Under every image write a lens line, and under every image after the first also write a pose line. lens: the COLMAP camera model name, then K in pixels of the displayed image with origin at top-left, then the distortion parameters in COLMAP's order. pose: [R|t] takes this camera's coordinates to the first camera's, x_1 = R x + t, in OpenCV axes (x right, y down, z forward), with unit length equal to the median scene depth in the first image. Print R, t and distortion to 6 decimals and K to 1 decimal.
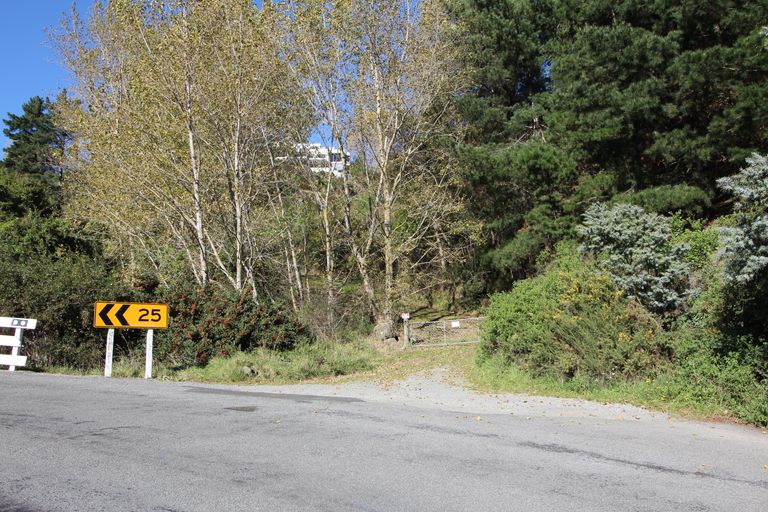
lens RADIAL K [[608.9, 0, 384.2], [0, 608.9, 257.1], [0, 0, 1]] dist [0.004850, 0.007818]
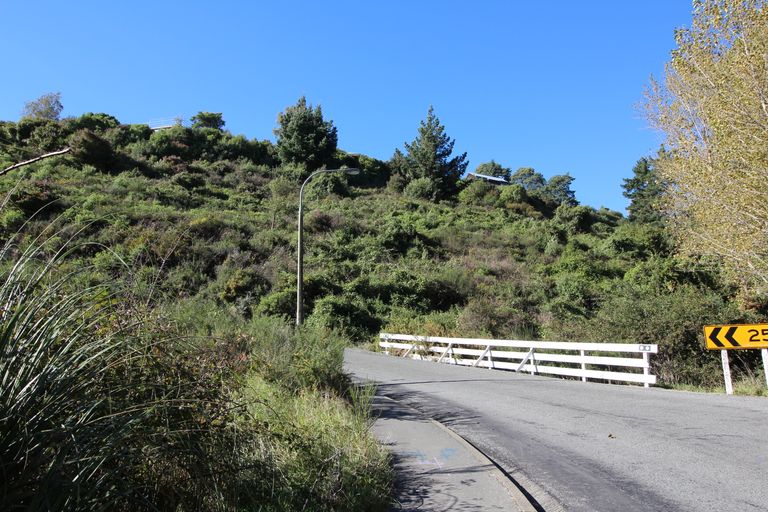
lens RADIAL K [[569.7, 0, 383.8], [0, 569.7, 255.8], [0, 0, 1]] dist [0.000095, 0.001081]
pose [[0.523457, -0.181730, -0.832446, 0.111342], [0.132145, 0.982484, -0.131390, 0.005590], [0.841743, -0.041227, 0.538303, -0.052203]]
